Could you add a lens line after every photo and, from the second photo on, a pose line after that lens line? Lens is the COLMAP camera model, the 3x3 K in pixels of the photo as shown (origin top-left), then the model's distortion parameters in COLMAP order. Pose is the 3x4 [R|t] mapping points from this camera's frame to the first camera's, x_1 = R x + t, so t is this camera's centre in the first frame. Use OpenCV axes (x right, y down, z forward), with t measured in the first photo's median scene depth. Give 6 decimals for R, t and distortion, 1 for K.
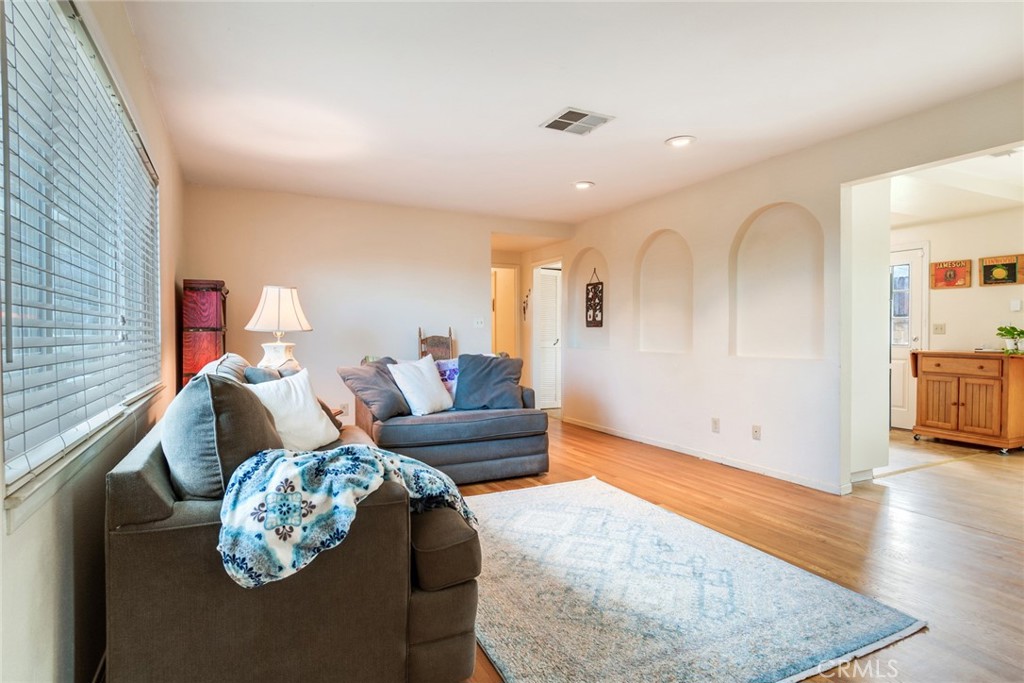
lens RADIAL K [[538.1, 0, 505.1], [0, 538.1, 325.6], [0, 0, 1]] dist [0.035292, -0.041999]
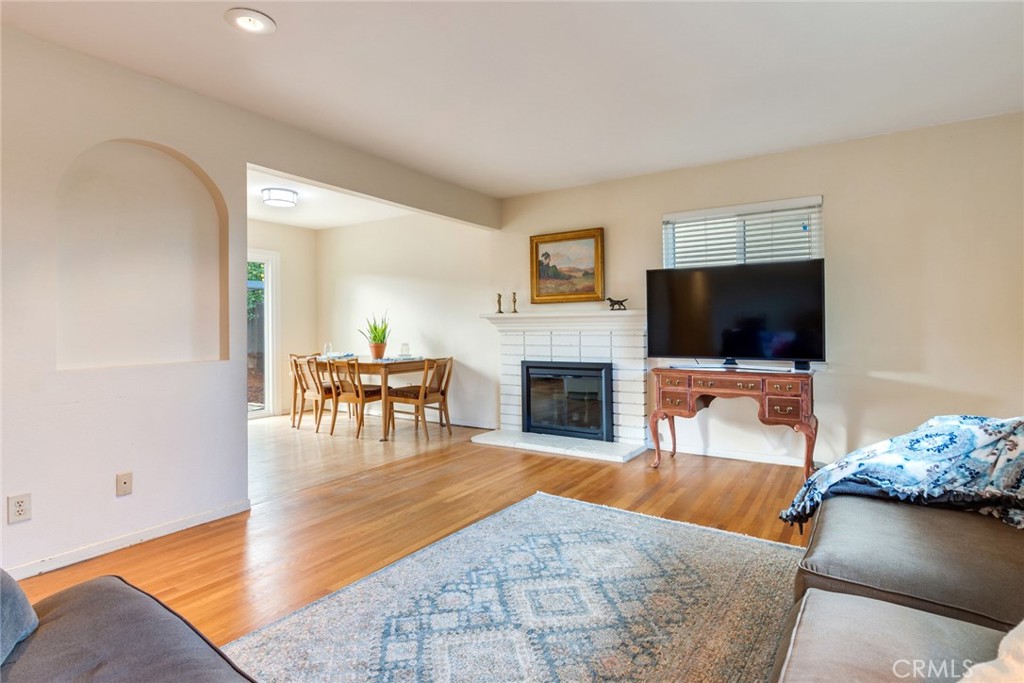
lens RADIAL K [[538.1, 0, 505.1], [0, 538.1, 325.6], [0, 0, 1]] dist [0.035292, -0.041999]
pose [[-0.504407, 0.001594, 0.863464, -0.417929], [-0.004548, 0.999980, -0.004503, 0.016034], [-0.863454, -0.006198, -0.504390, 1.250770]]
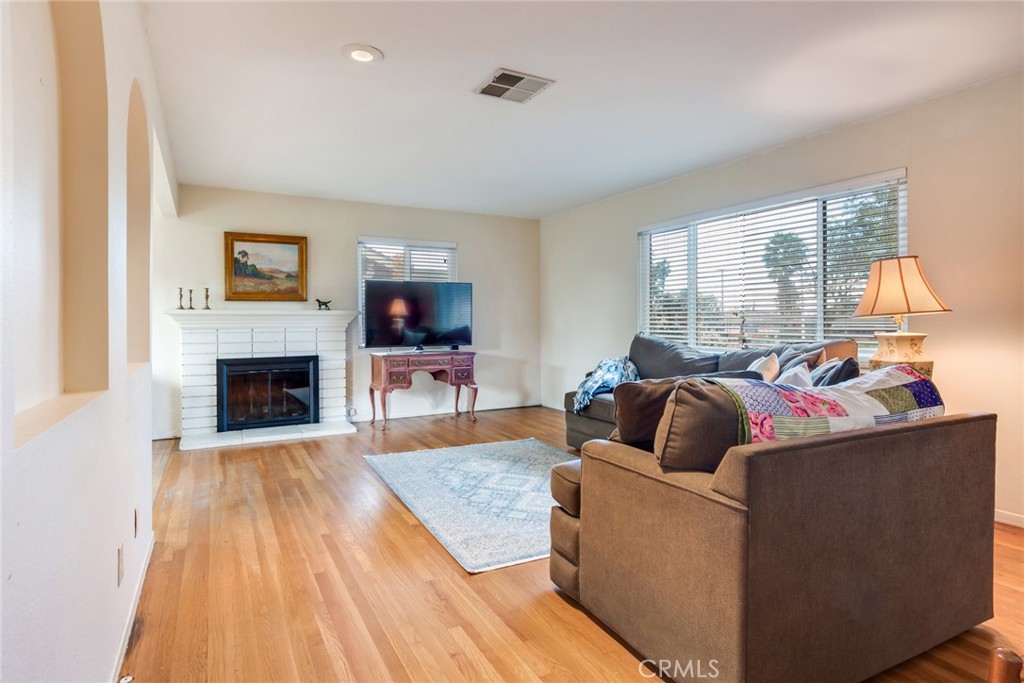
lens RADIAL K [[538.1, 0, 505.1], [0, 538.1, 325.6], [0, 0, 1]] dist [0.035292, -0.041999]
pose [[-0.999496, 0.000889, -0.031732, 0.186187], [0.001052, 0.999986, -0.005108, 0.025734], [0.031727, -0.005139, -0.999483, 2.017479]]
